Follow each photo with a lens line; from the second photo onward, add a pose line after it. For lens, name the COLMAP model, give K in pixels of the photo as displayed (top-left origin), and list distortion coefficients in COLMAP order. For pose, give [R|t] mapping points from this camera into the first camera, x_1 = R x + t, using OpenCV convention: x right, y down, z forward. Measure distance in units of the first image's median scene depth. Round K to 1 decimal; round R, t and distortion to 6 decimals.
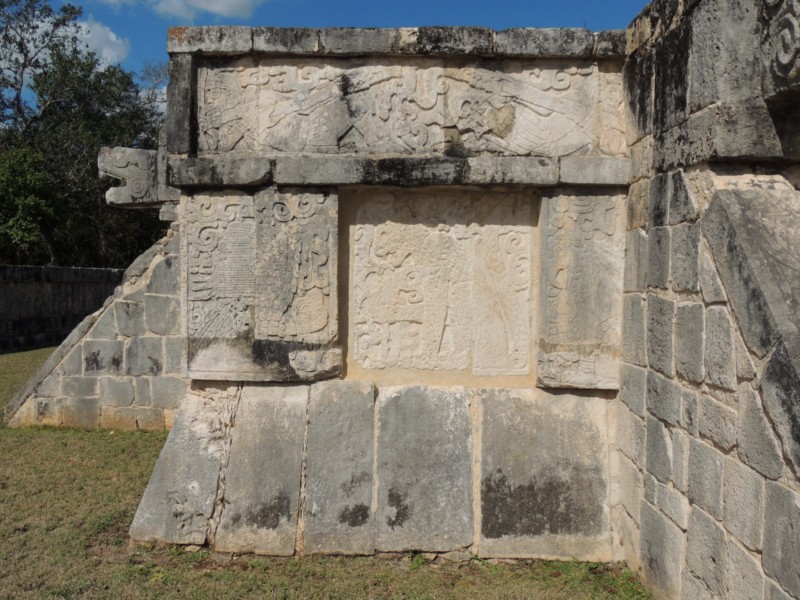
lens RADIAL K [[680.1, 0, 400.0], [0, 680.1, 300.0], [0, 0, 1]] dist [-0.038382, 0.001604]
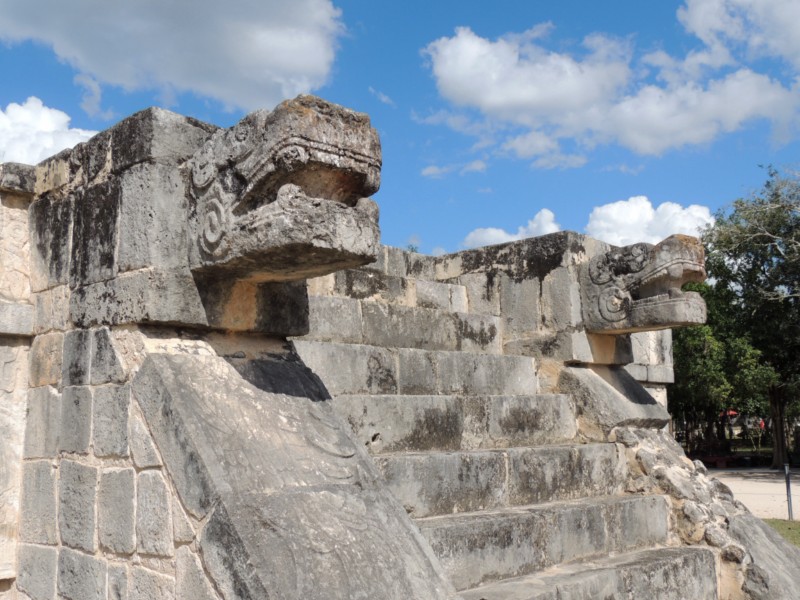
lens RADIAL K [[831.0, 0, 400.0], [0, 831.0, 300.0], [0, 0, 1]] dist [-0.032595, -0.000469]
pose [[0.677436, 0.084566, 0.730705, -0.126105], [0.054404, 0.984889, -0.164421, -0.012212], [-0.733567, 0.151137, 0.662598, -0.071401]]
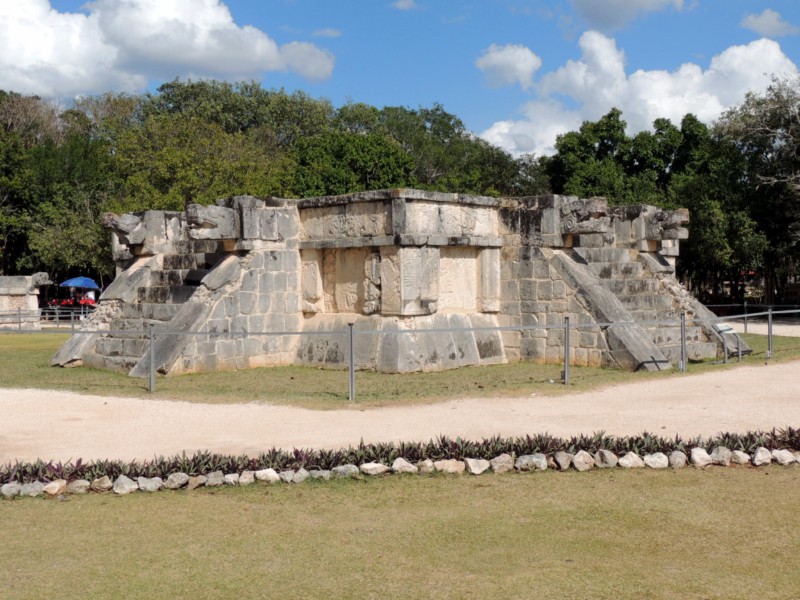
lens RADIAL K [[986.0, 0, 400.0], [0, 986.0, 300.0], [0, 0, 1]] dist [-0.062132, 0.021688]
pose [[0.657940, -0.034024, 0.752302, -3.423563], [0.050515, 0.998723, 0.000990, 0.053641], [-0.751375, 0.037351, 0.658818, -1.669203]]
